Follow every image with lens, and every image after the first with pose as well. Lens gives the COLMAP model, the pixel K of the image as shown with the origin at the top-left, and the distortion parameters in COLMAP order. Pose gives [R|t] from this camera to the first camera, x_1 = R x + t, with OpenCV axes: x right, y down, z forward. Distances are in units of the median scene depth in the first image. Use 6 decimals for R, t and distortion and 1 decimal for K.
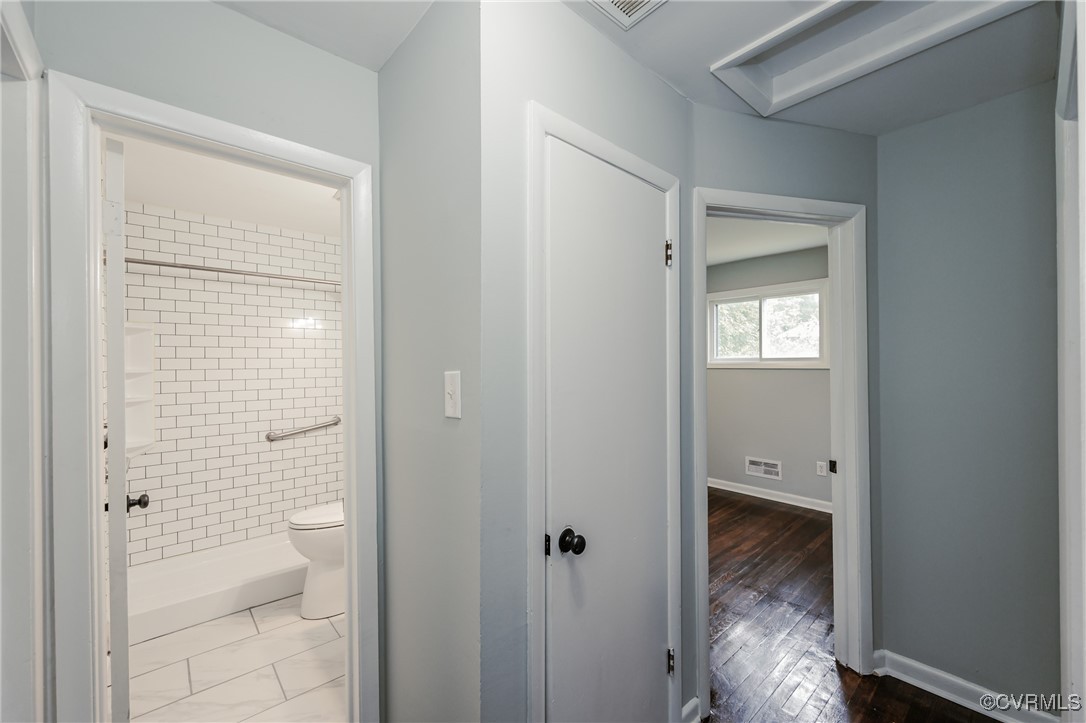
lens RADIAL K [[437.4, 0, 549.9], [0, 437.4, 365.7], [0, 0, 1]] dist [0.001878, -0.000034]
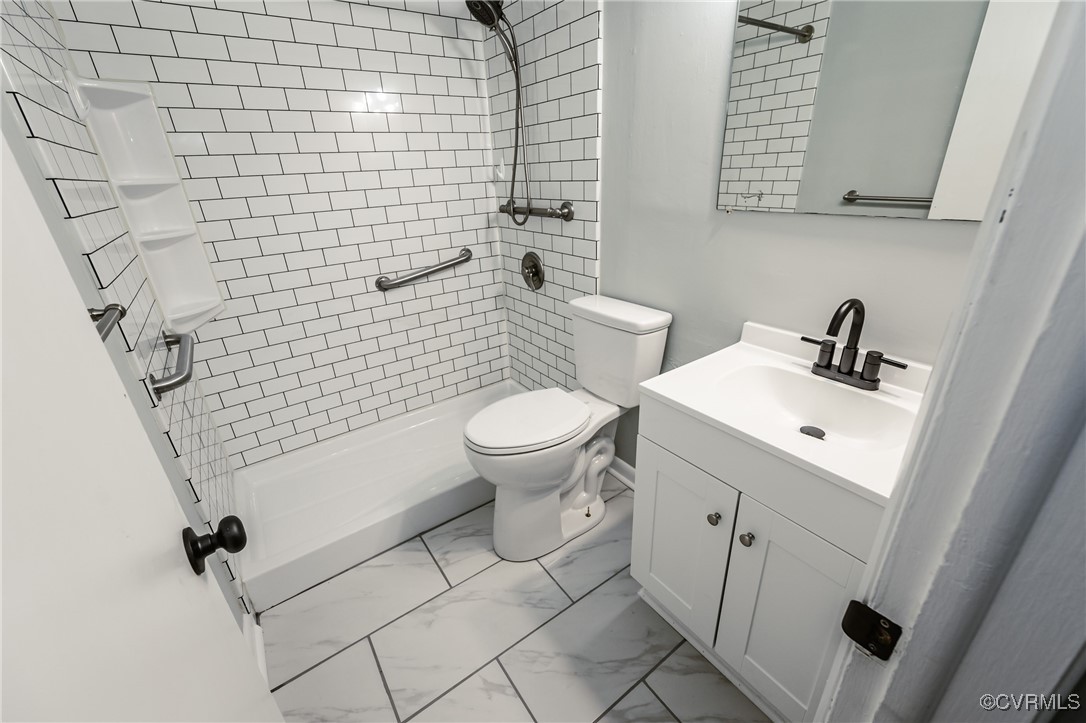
lens RADIAL K [[437.4, 0, 549.9], [0, 437.4, 357.9], [0, 0, 1]] dist [0.001878, -0.000034]
pose [[0.993984, 0.011014, -0.108966, -0.320311], [0.033177, 0.917900, 0.395421, 0.013277], [0.104375, -0.396658, 0.912013, 0.389072]]
